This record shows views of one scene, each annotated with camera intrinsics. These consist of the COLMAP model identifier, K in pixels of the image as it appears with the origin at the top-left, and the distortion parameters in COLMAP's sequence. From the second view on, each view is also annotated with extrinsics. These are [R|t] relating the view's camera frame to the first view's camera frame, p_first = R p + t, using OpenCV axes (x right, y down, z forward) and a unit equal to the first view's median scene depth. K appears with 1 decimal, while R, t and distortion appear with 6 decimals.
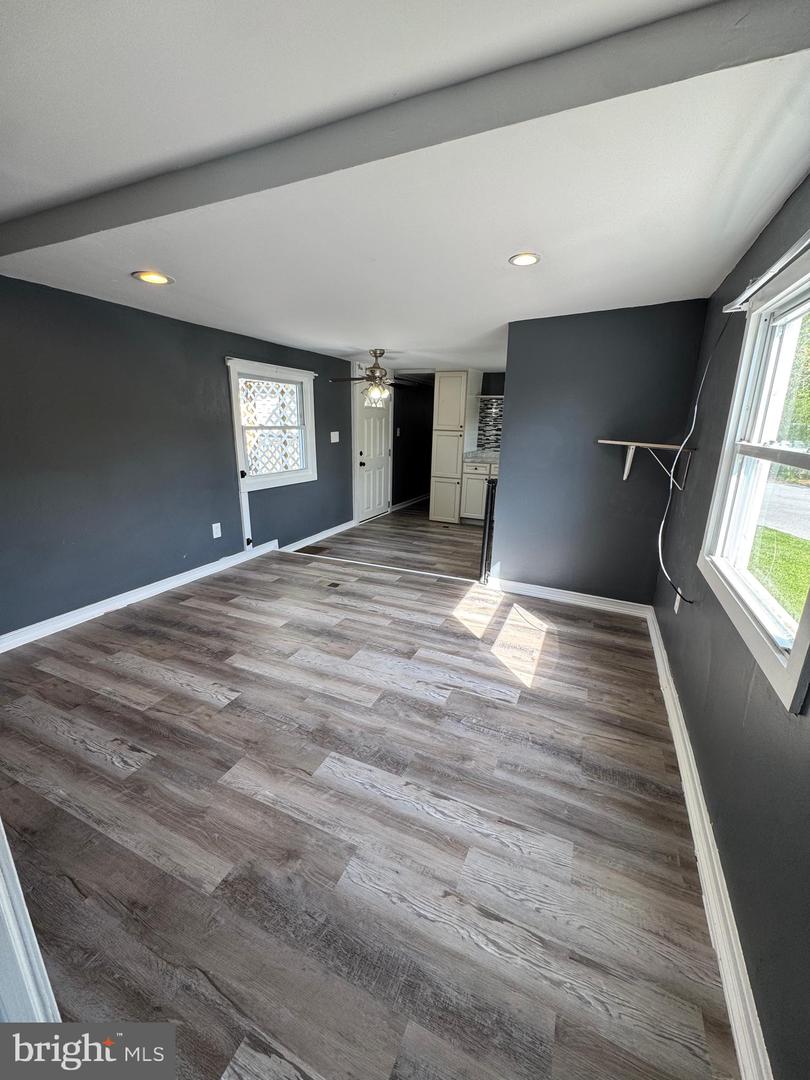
lens RADIAL K [[431.9, 0, 406.1], [0, 431.9, 540.9], [0, 0, 1]] dist [-0.001230, 0.000045]
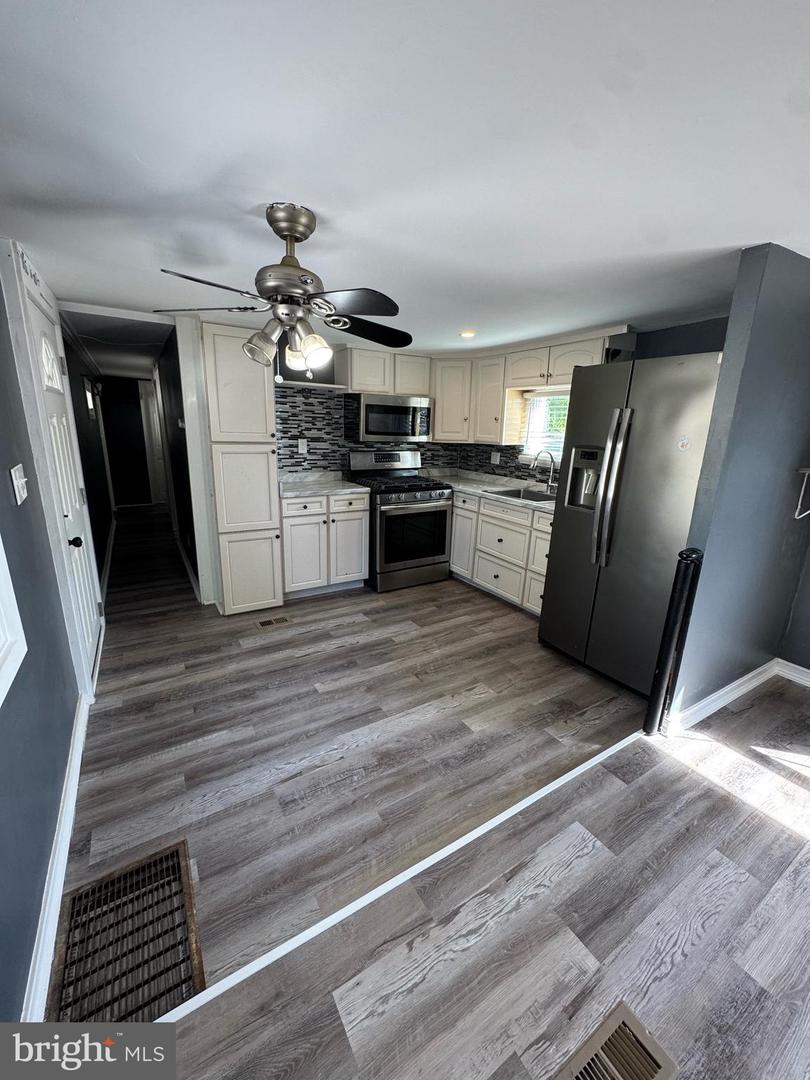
lens RADIAL K [[431.9, 0, 406.1], [0, 431.9, 540.9], [0, 0, 1]] dist [-0.001230, 0.000045]
pose [[0.558209, -0.215213, 0.801303, -0.492482], [0.201868, 0.971981, 0.120427, -0.344032], [-0.804768, 0.094534, 0.586013, 1.158817]]
